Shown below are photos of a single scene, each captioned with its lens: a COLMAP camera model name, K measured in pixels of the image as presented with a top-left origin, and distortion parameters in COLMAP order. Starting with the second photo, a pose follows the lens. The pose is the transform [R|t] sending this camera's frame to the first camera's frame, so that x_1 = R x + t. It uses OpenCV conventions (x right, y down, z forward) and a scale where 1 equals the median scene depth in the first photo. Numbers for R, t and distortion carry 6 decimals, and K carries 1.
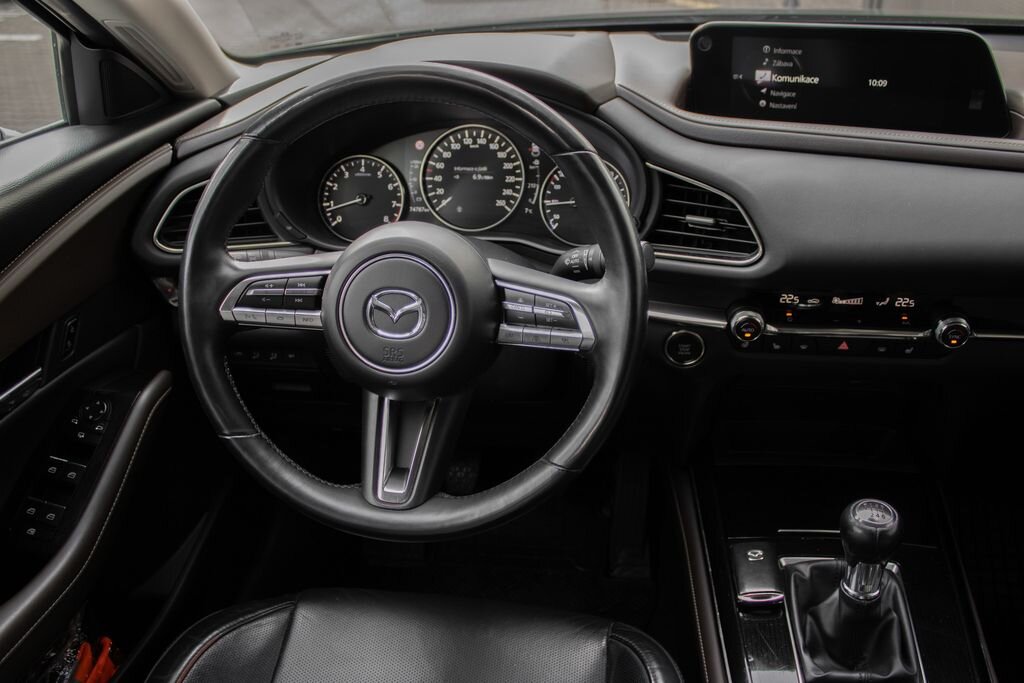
lens RADIAL K [[933.4, 0, 511.3], [0, 933.4, 338.1], [0, 0, 1]] dist [-0.108628, 0.000000]
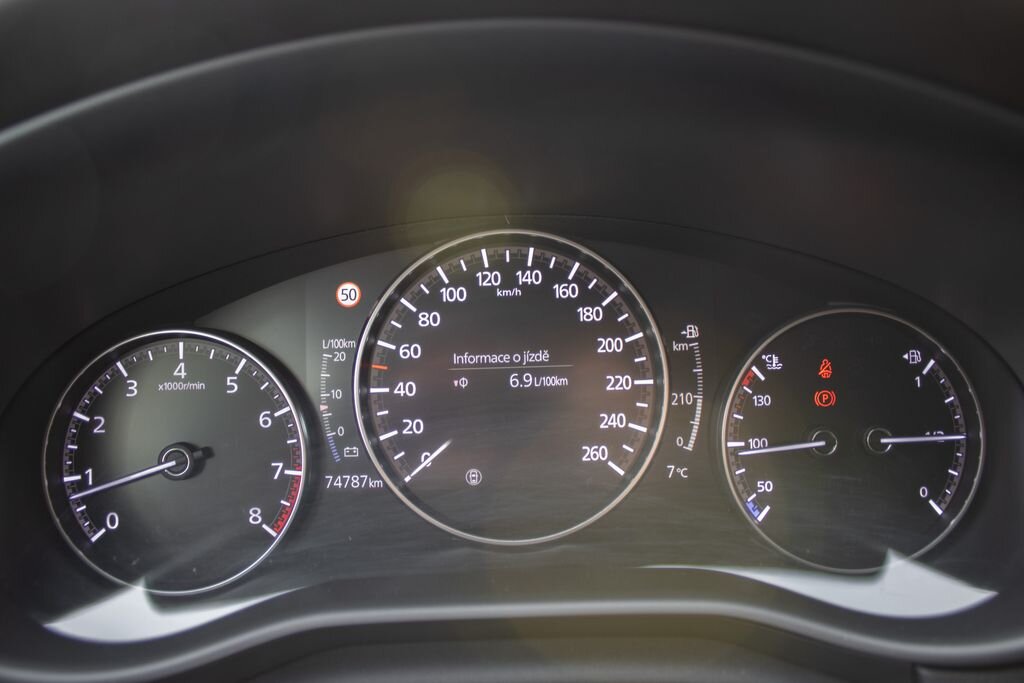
lens RADIAL K [[922.2, 0, 507.7], [0, 922.2, 337.7], [0, 0, 1]] dist [-0.132008, 0.091290]
pose [[0.989623, -0.039893, 0.138042, -0.089785], [0.062253, 0.984879, -0.161673, -0.136491], [-0.129505, 0.168589, 0.977142, 0.677253]]
